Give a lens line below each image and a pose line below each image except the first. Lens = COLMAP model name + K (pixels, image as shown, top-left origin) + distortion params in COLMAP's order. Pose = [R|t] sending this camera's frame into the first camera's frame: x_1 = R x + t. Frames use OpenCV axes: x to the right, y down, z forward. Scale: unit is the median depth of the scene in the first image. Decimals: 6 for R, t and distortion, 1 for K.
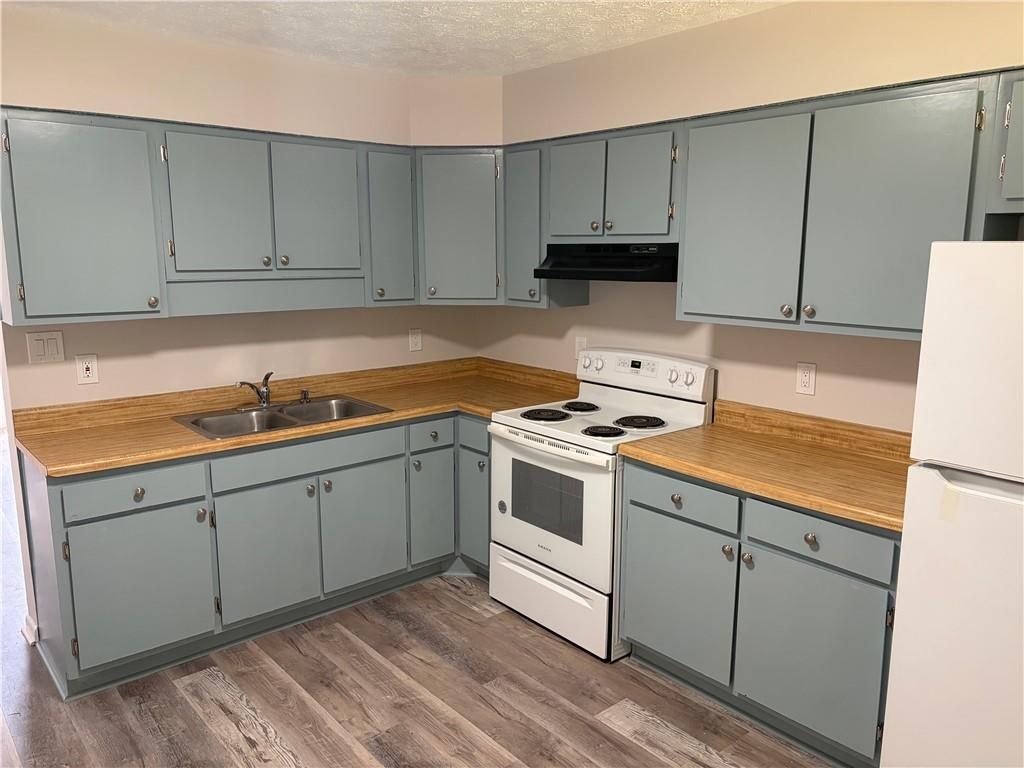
lens RADIAL K [[765.9, 0, 507.4], [0, 765.9, 385.7], [0, 0, 1]] dist [0.029700, -0.045776]
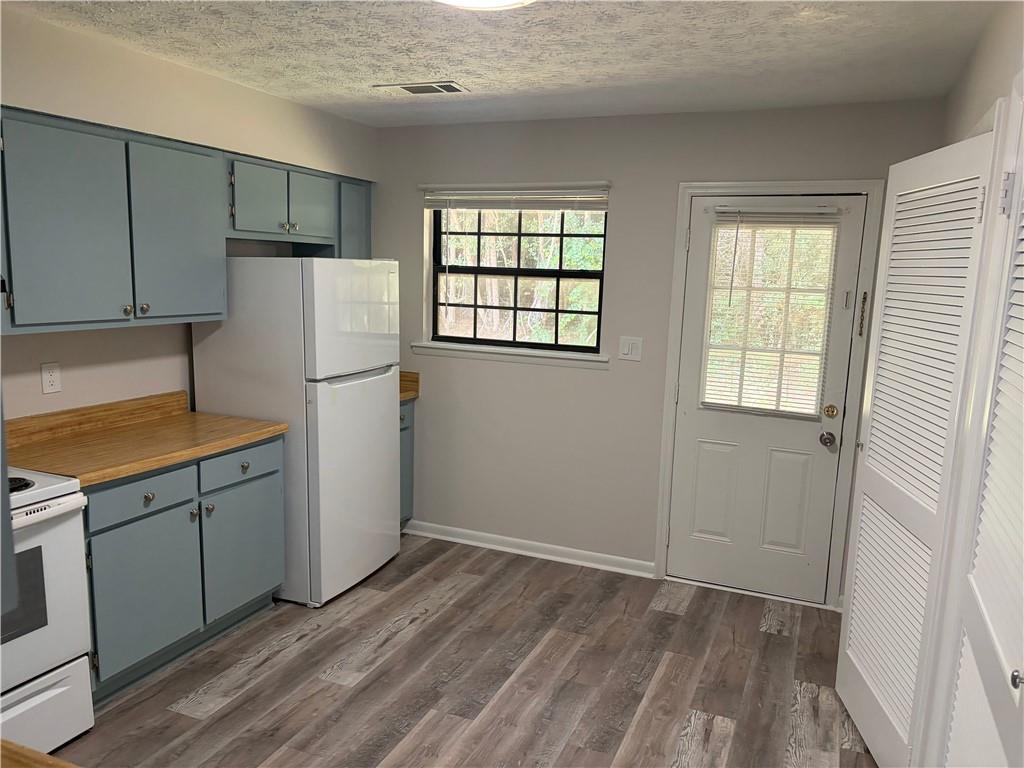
lens RADIAL K [[765.9, 0, 507.4], [0, 765.9, 385.7], [0, 0, 1]] dist [0.029700, -0.045776]
pose [[-0.441727, -0.152653, 0.884067, -0.843742], [0.131077, 0.963862, 0.231924, -0.166509], [-0.887523, 0.218328, -0.405754, 0.907828]]
